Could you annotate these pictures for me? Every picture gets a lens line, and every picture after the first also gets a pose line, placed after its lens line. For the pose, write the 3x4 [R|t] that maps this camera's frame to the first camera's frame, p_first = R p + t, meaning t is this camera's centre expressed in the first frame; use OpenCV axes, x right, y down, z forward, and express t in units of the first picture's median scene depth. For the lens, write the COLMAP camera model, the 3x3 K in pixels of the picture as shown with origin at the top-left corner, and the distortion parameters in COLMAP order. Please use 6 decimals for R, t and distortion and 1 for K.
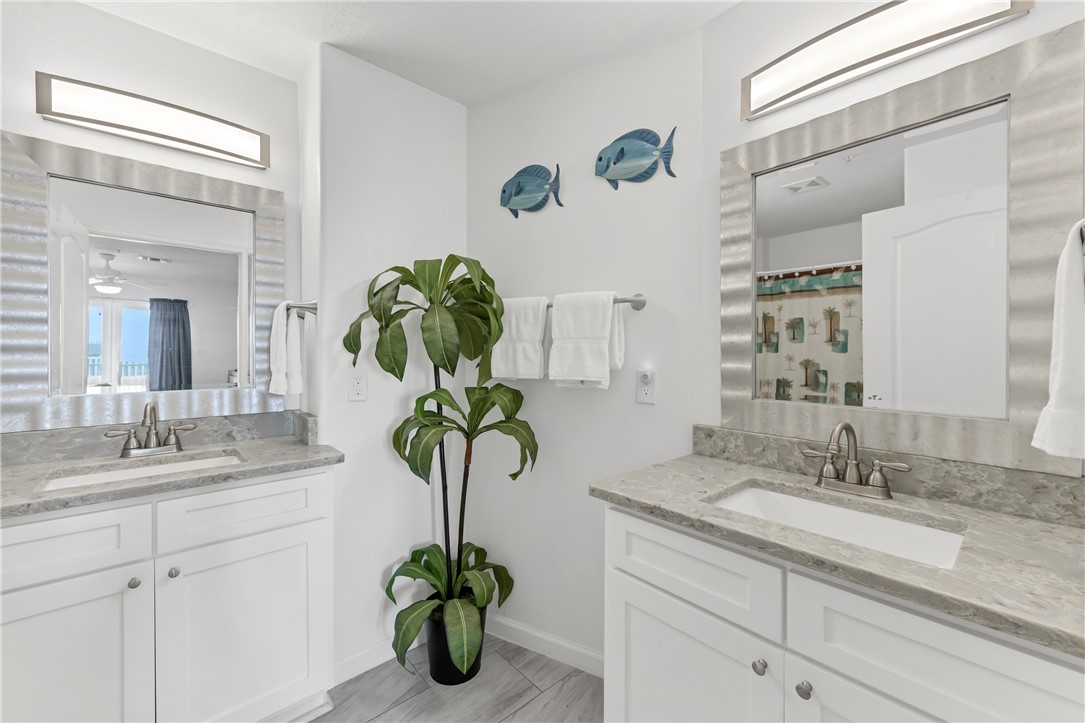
lens RADIAL K [[439.8, 0, 528.1], [0, 439.8, 355.7], [0, 0, 1]] dist [0.014403, -0.004208]
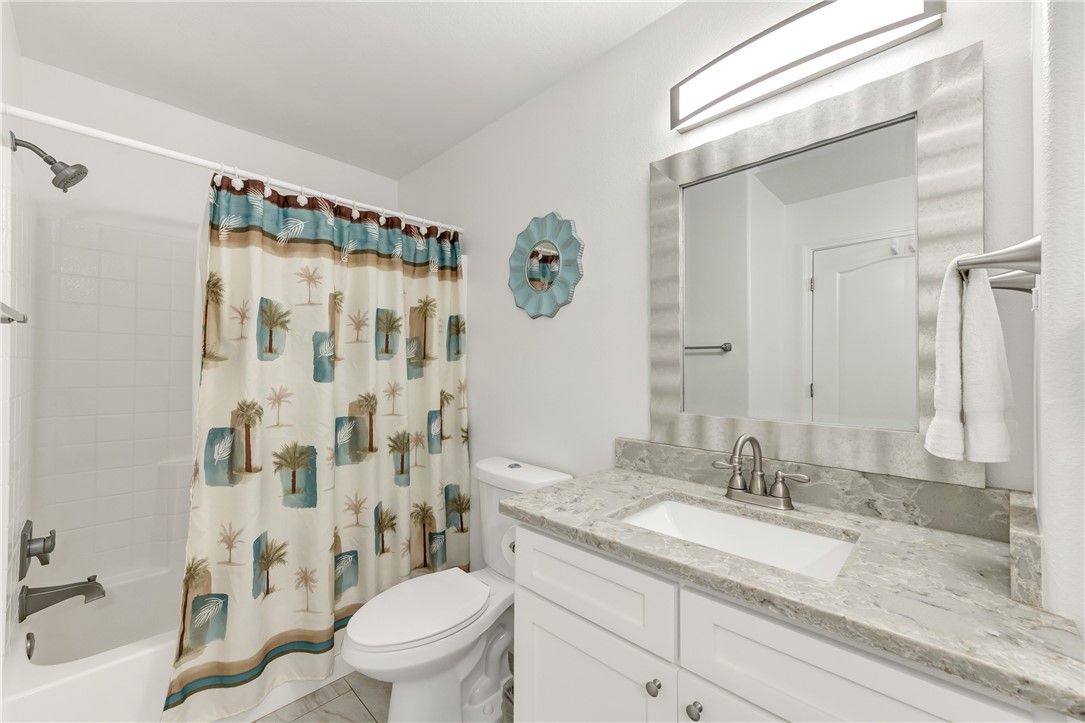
lens RADIAL K [[439.8, 0, 531.9], [0, 439.8, 359.8], [0, 0, 1]] dist [0.014403, -0.004208]
pose [[0.096086, -0.013851, -0.995277, -0.133669], [-0.001831, 0.999899, -0.014093, -0.008291], [0.995371, 0.003176, 0.096051, 0.538741]]
